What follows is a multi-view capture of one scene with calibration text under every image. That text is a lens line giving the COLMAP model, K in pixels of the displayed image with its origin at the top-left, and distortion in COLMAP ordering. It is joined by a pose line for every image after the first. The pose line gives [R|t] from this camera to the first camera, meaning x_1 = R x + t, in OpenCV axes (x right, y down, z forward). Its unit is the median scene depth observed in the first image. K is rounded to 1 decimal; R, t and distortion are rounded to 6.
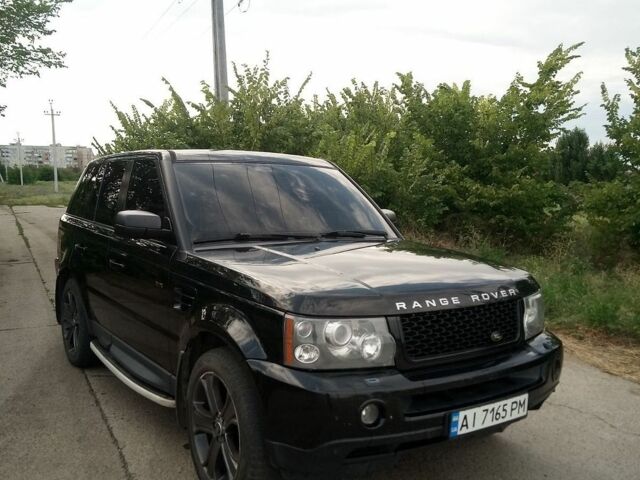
lens RADIAL K [[616.1, 0, 320.0], [0, 616.1, 240.0], [0, 0, 1]] dist [0.120765, -0.212091]
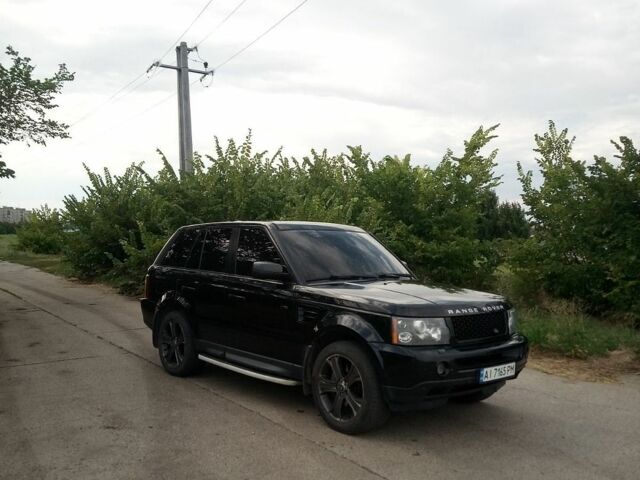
lens RADIAL K [[616.1, 0, 320.0], [0, 616.1, 240.0], [0, 0, 1]] dist [0.120765, -0.212091]
pose [[0.991483, 0.002209, 0.130221, -0.104223], [0.009081, 0.996250, -0.086040, 0.010440], [-0.129922, 0.086490, 0.987745, -0.165595]]
